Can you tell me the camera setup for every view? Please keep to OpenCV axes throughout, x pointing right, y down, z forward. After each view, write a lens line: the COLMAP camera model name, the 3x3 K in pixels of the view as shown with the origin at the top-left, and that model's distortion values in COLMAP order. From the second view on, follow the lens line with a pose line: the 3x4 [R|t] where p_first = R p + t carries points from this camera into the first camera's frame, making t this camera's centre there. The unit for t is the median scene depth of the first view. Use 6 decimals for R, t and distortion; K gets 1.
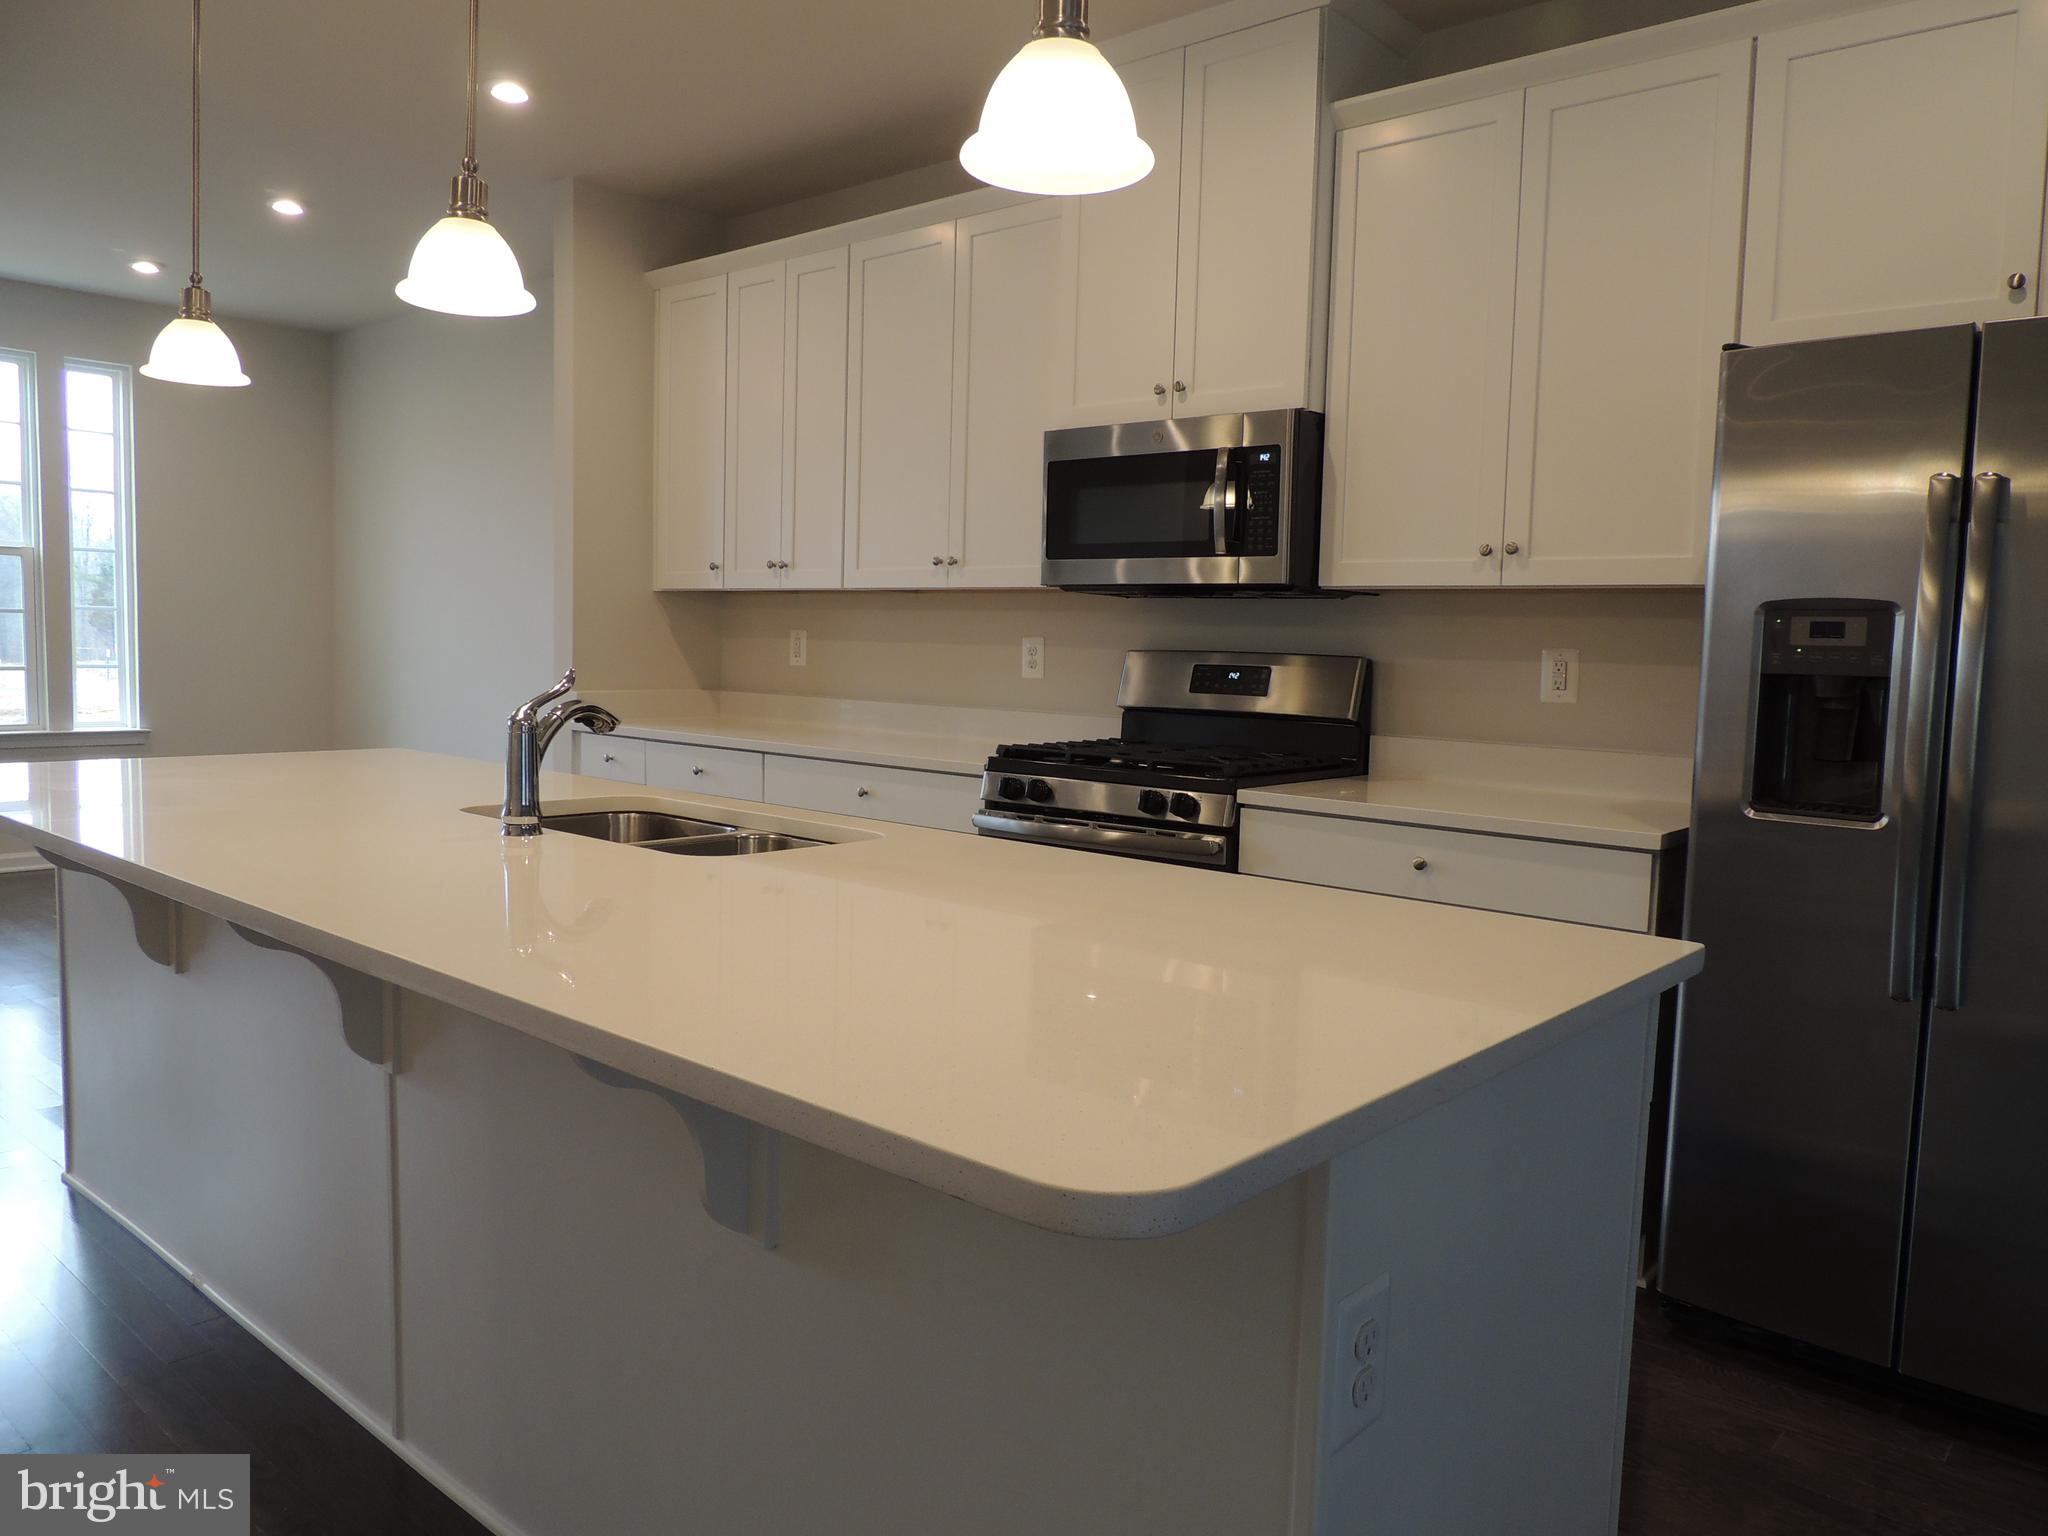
lens RADIAL K [[1451.6, 0, 1024.2], [0, 1451.6, 760.8], [0, 0, 1]] dist [-0.016981, -0.000170]
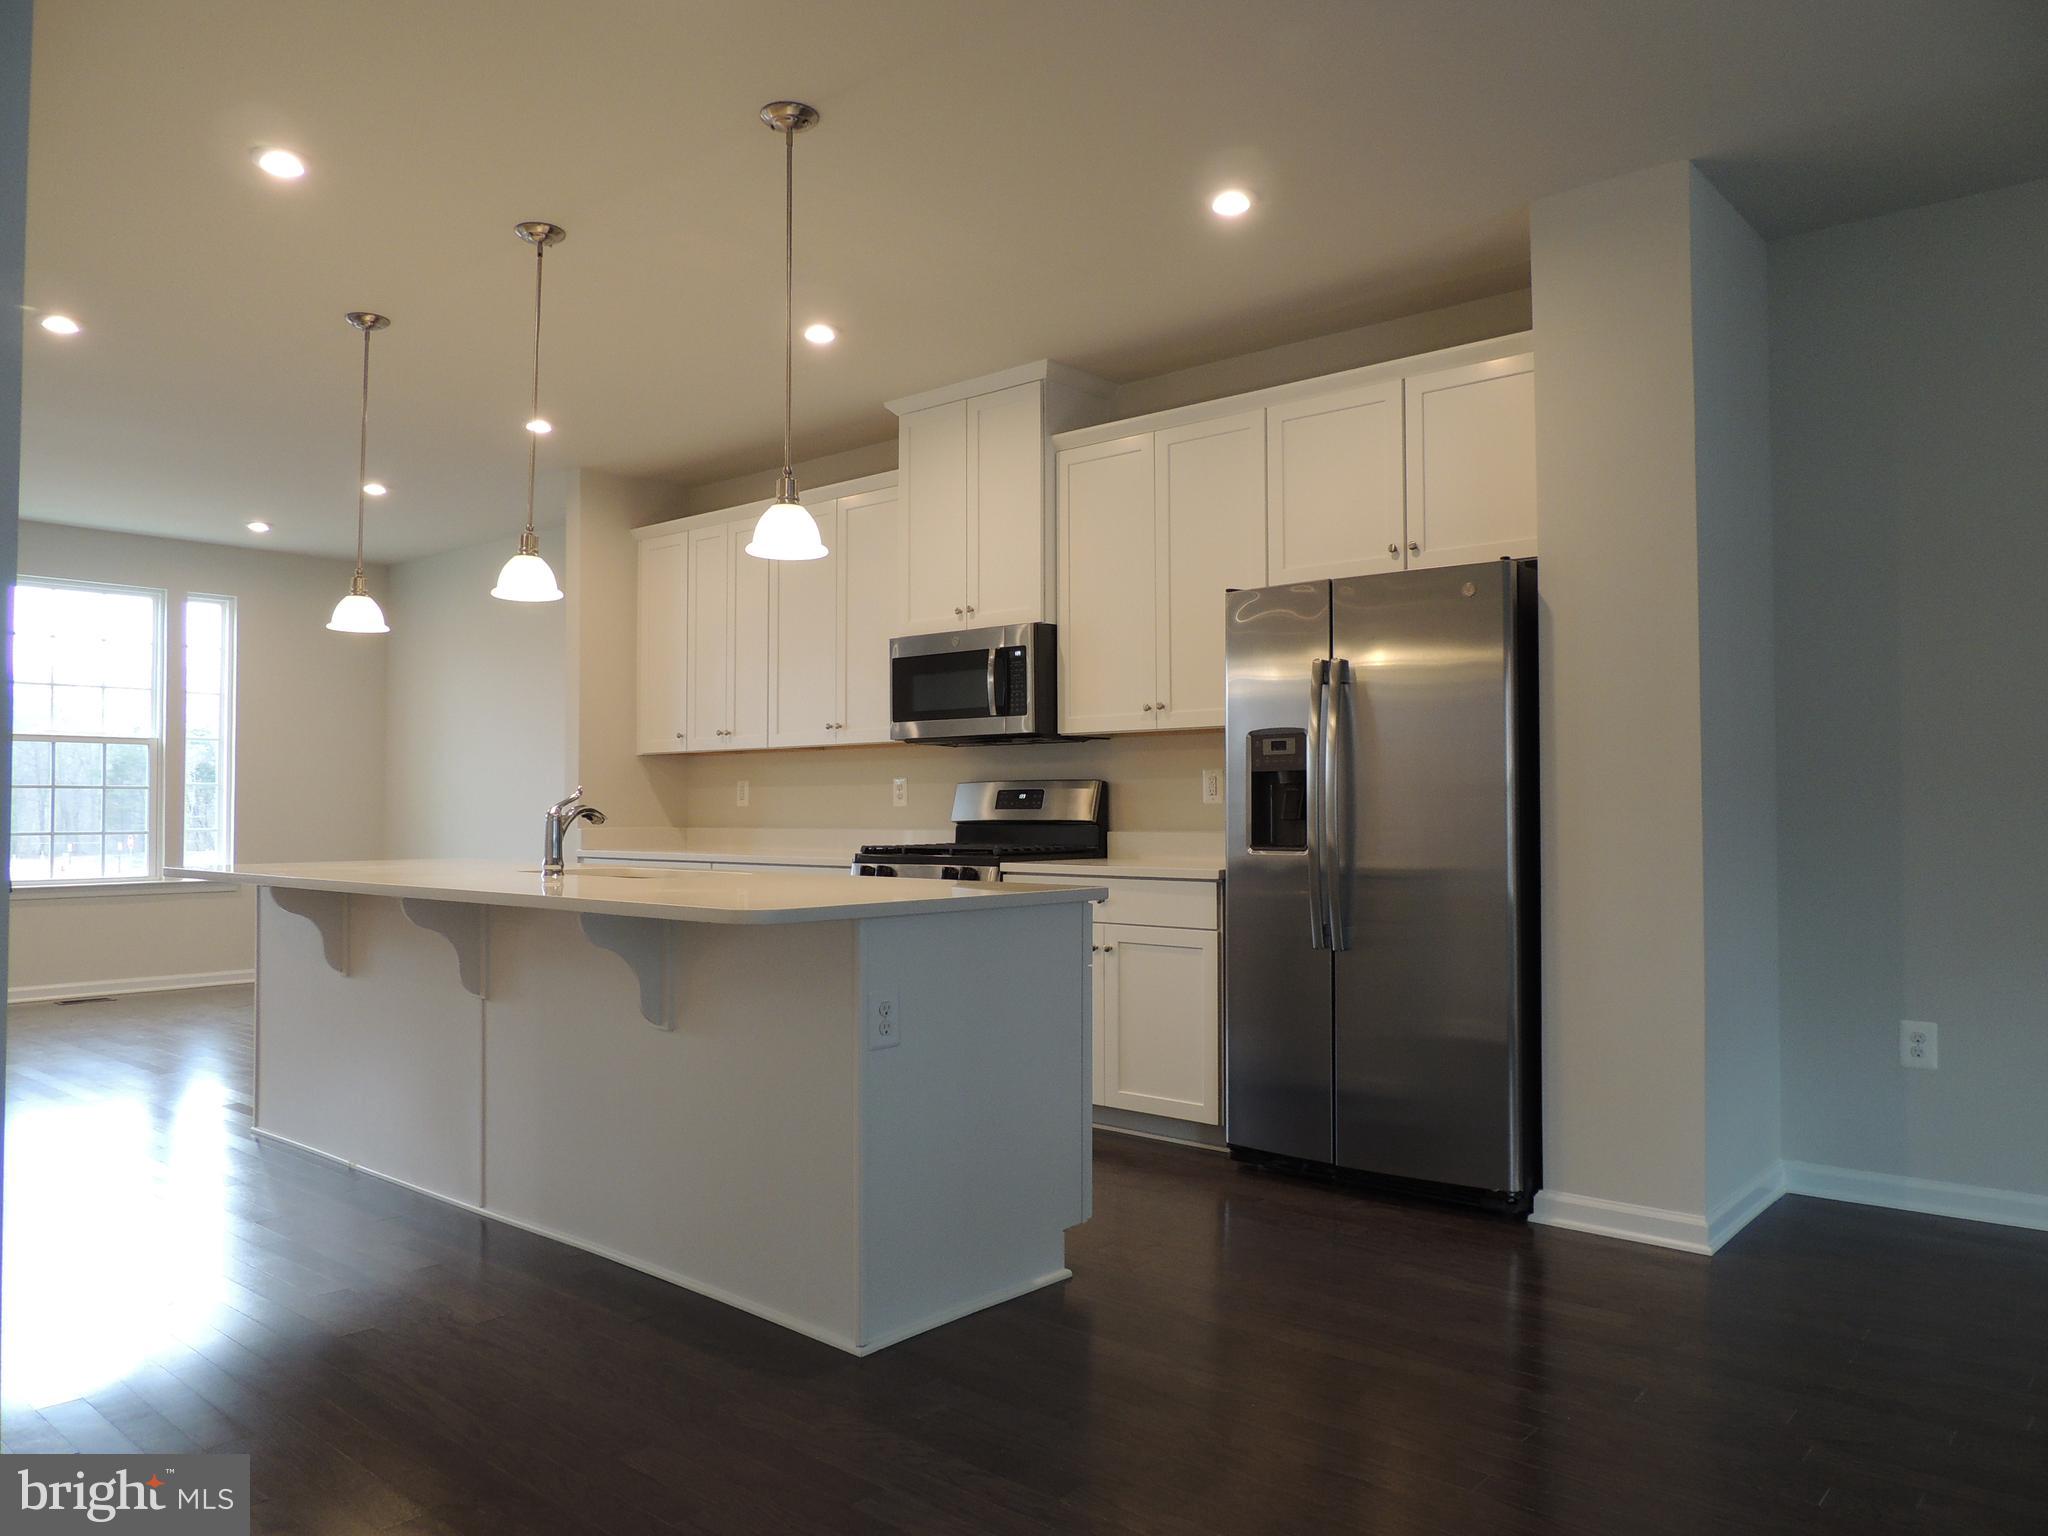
lens RADIAL K [[1451.6, 0, 1017.1], [0, 1451.6, 767.8], [0, 0, 1]] dist [-0.016981, -0.000170]
pose [[0.999560, -0.029351, -0.004272, 0.152689], [0.028688, 0.993295, -0.111989, 0.082353], [0.007531, 0.111817, 0.993700, -0.504084]]
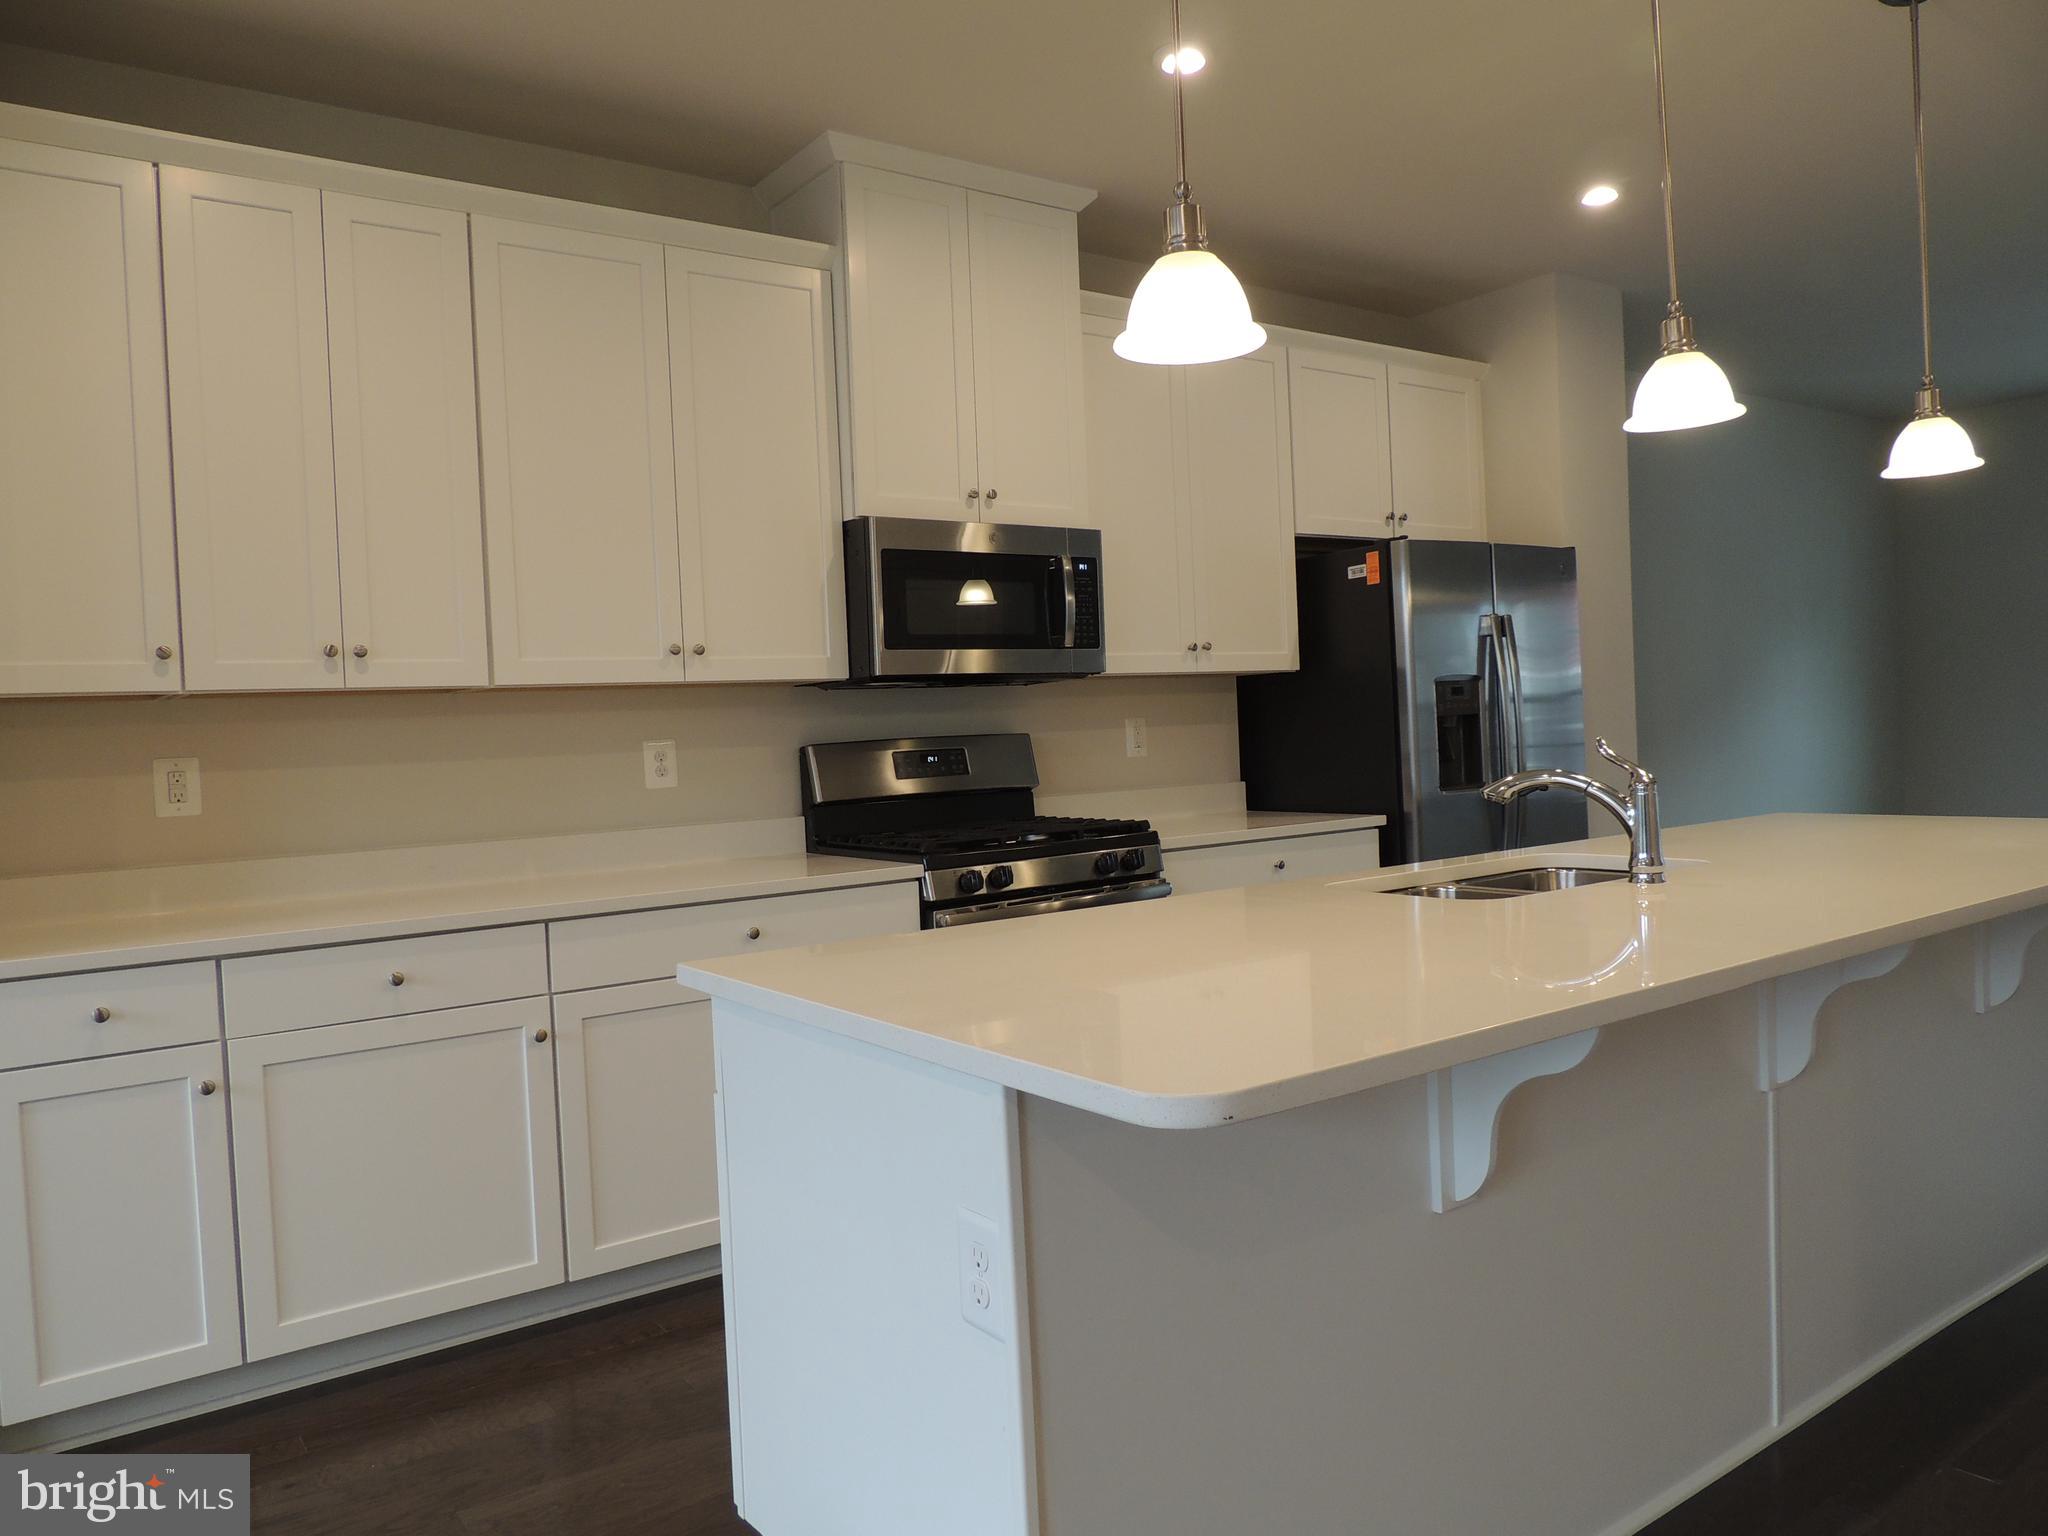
lens RADIAL K [[1366.0, 0, 911.7], [0, 1366.0, 741.8], [0, 0, 1]] dist [-0.000676, 0.004000]
pose [[0.282718, -0.045500, 0.958123, -0.865855], [0.130736, 0.991381, 0.008502, -0.085566], [-0.950252, 0.122857, 0.286230, 0.751153]]
